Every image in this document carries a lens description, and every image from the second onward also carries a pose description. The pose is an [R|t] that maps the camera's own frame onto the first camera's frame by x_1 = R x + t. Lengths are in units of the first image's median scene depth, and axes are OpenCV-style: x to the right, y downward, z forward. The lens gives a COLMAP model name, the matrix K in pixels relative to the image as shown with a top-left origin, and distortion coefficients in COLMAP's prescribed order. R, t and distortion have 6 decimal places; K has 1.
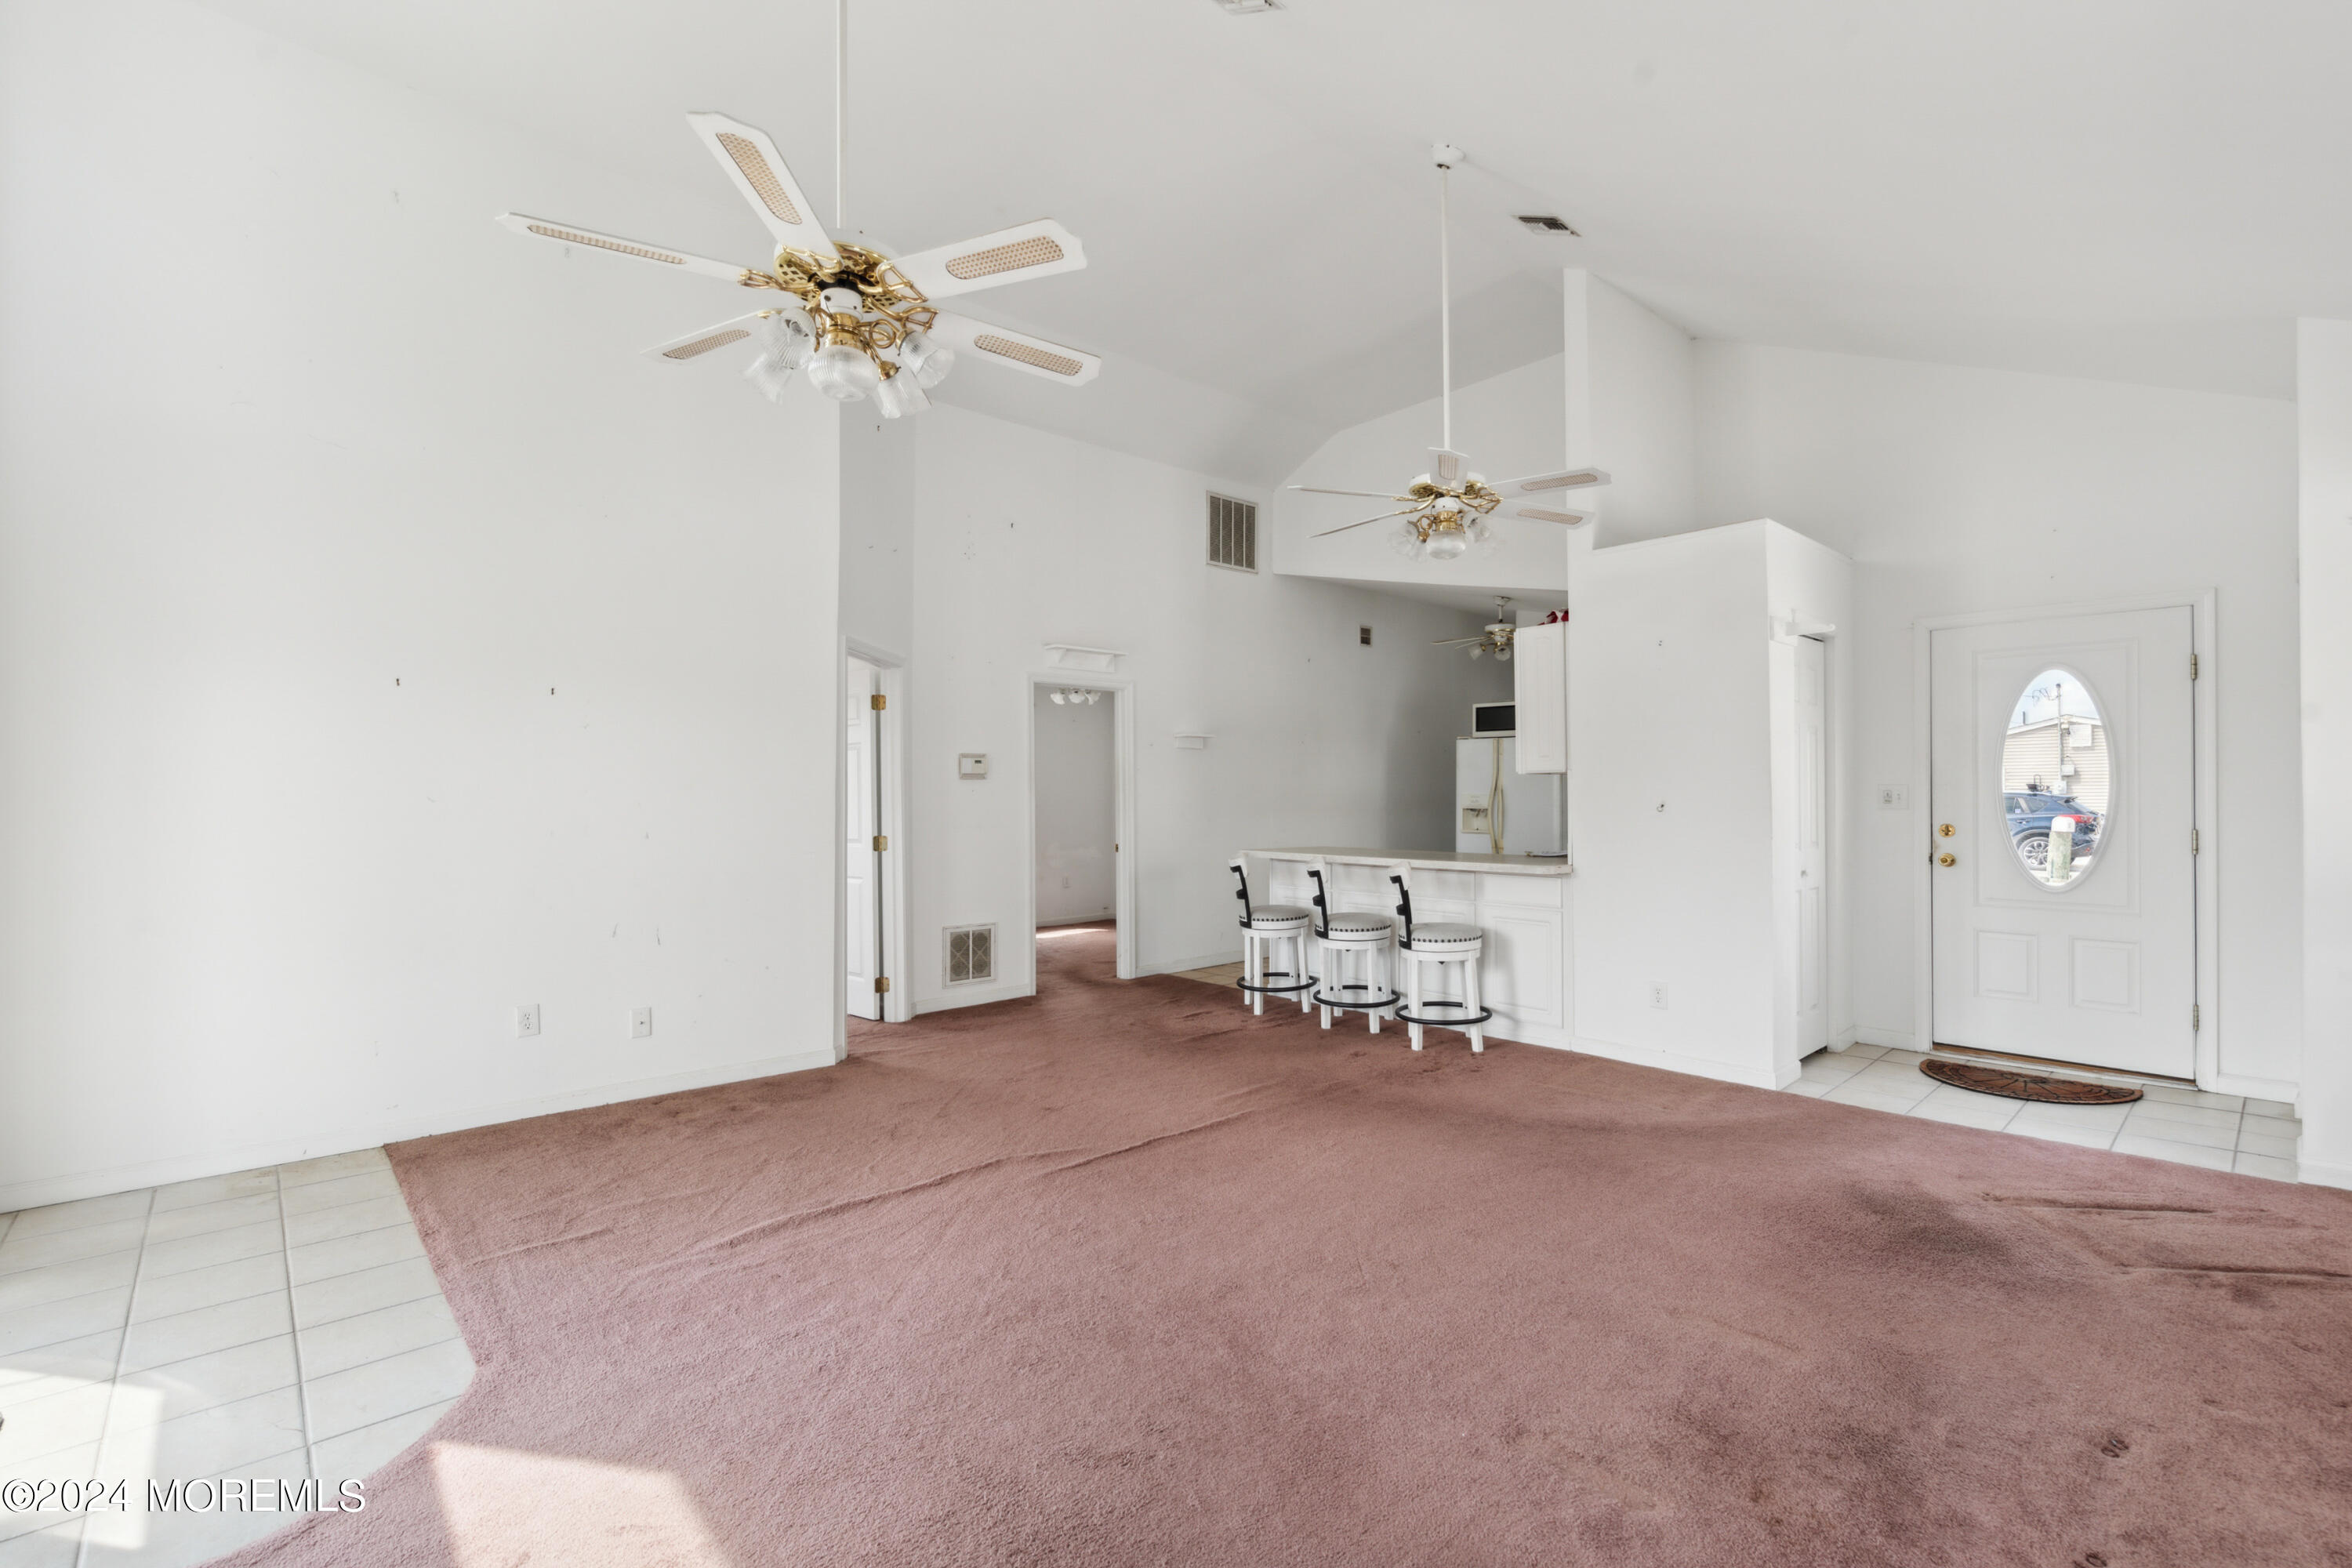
lens RADIAL K [[1034.9, 0, 1176.3], [0, 1034.9, 789.0], [0, 0, 1]] dist [-0.001238, 0.001038]
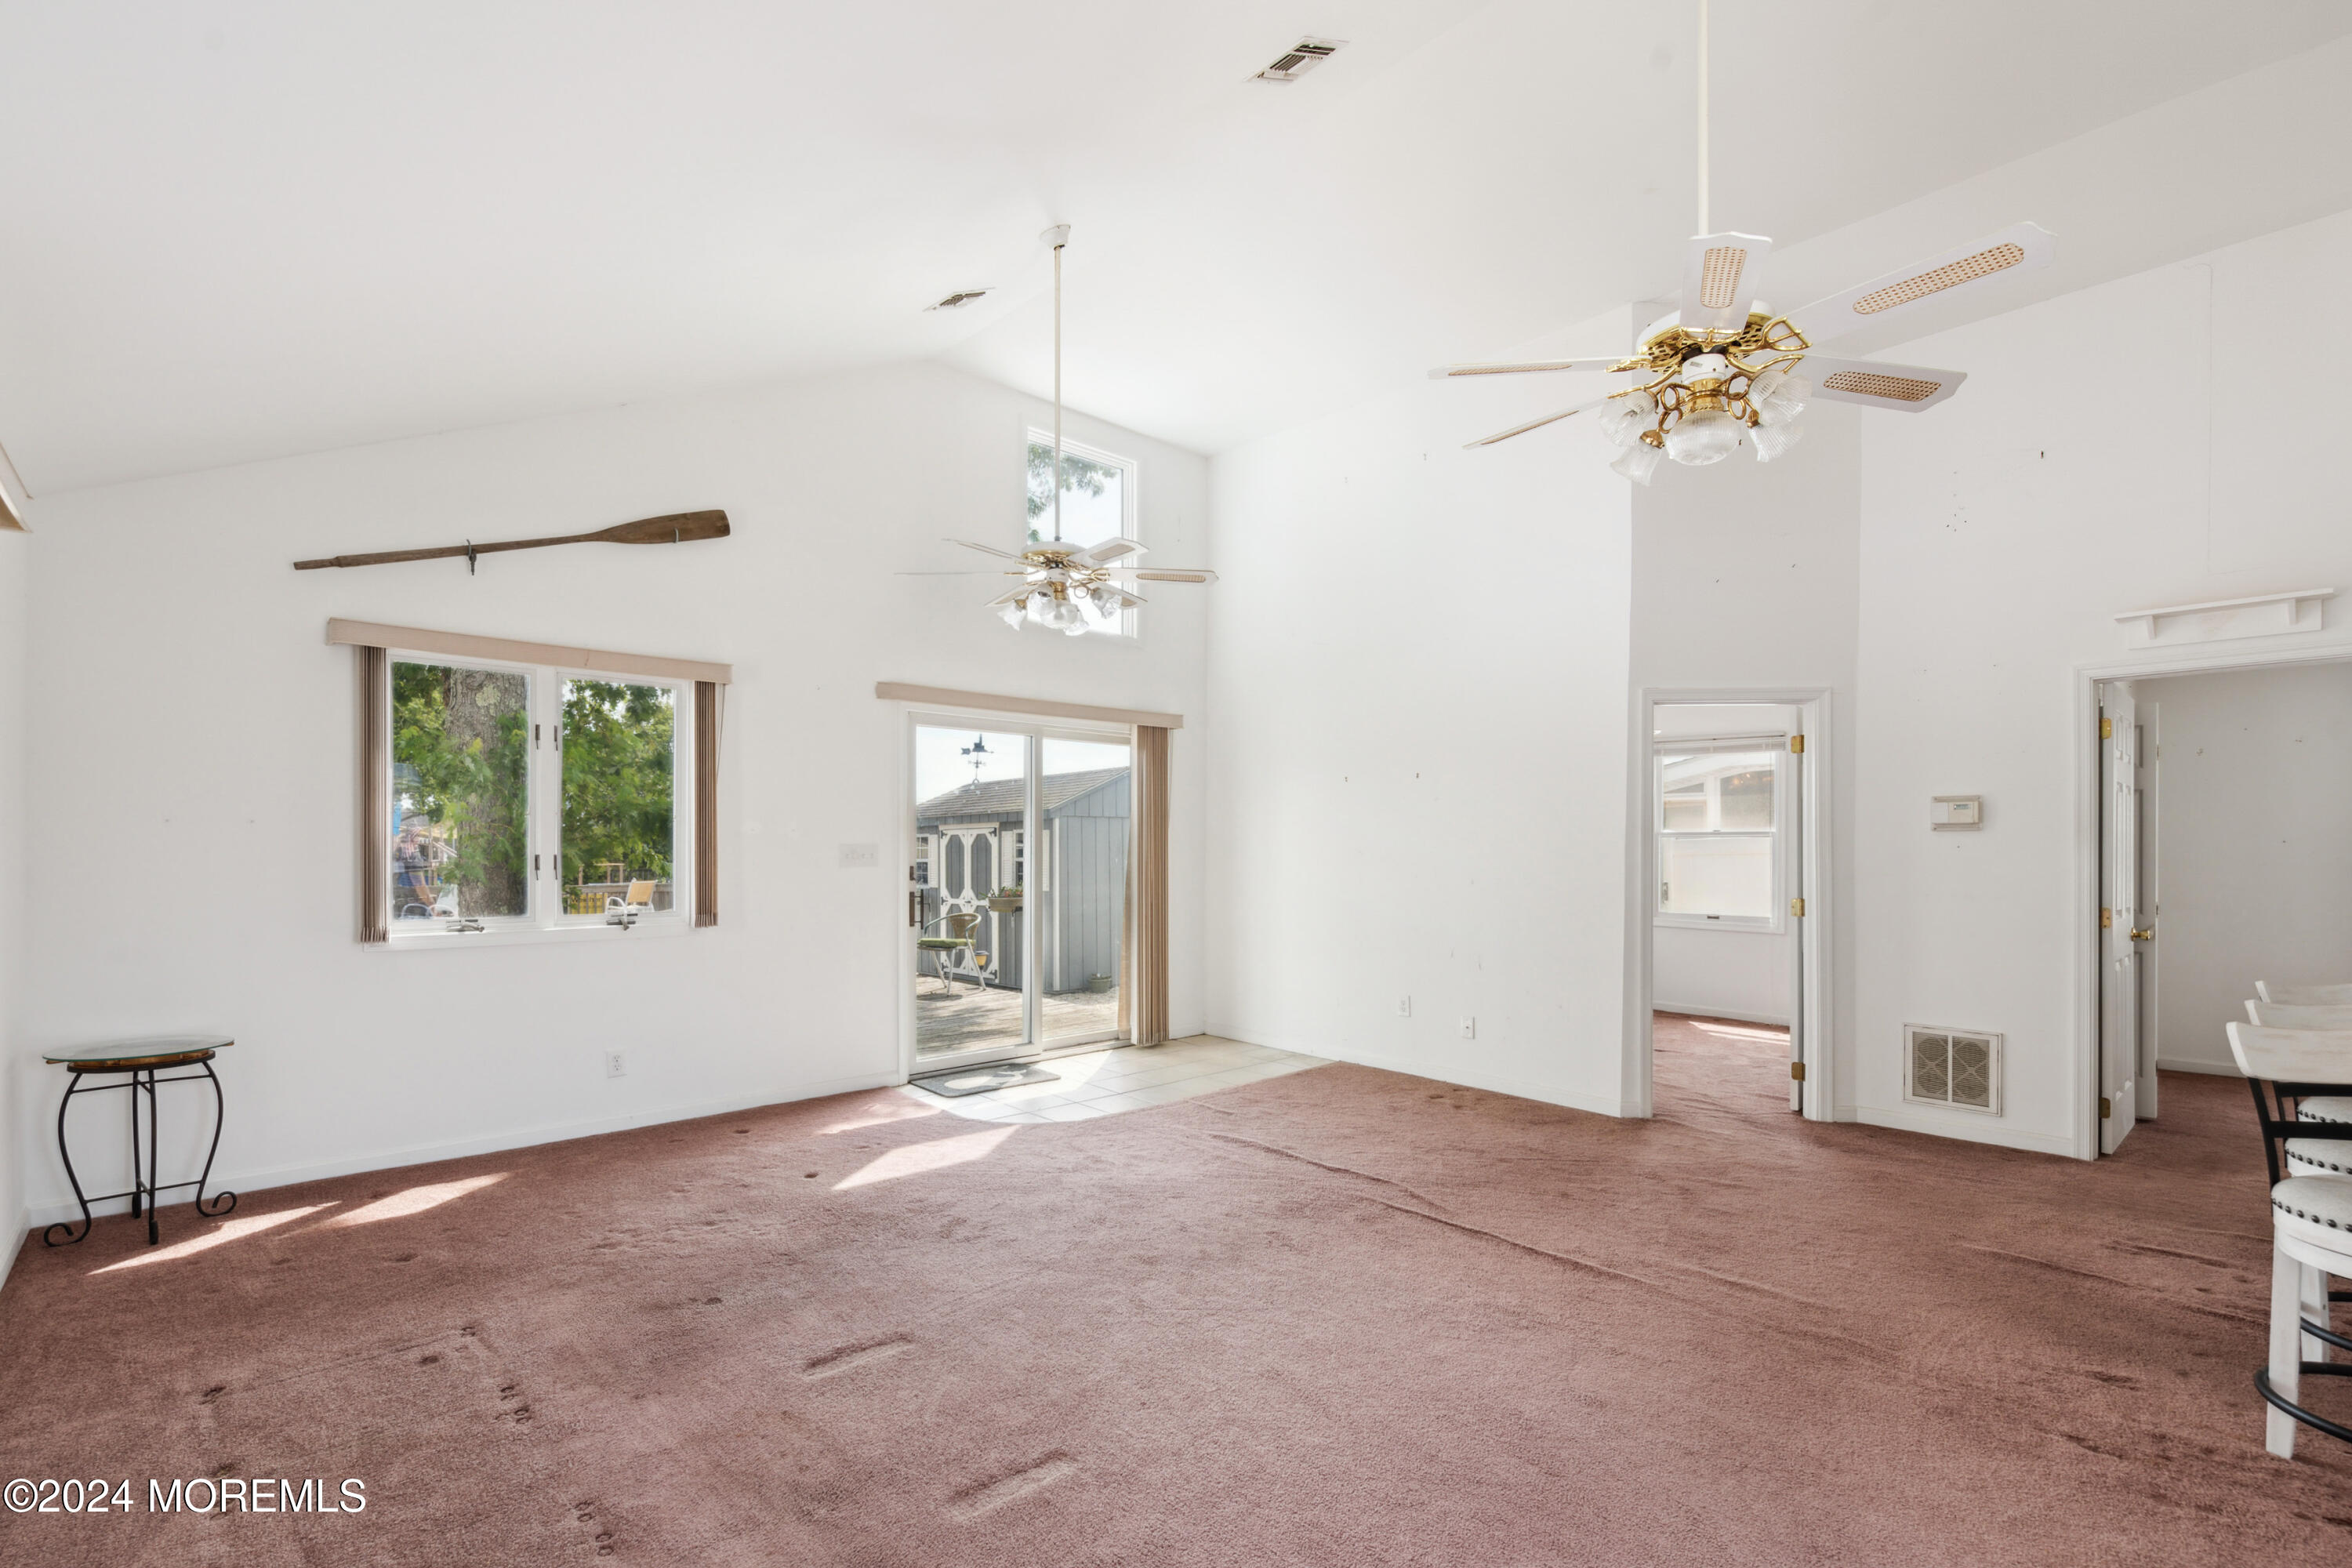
lens RADIAL K [[1034.9, 0, 1146.8], [0, 1034.9, 857.6], [0, 0, 1]] dist [-0.001238, 0.001038]
pose [[-0.007344, 0.015347, -0.999855, 0.577728], [0.004634, 0.999872, 0.015313, -0.004624], [0.999962, -0.004521, -0.007414, 0.461441]]
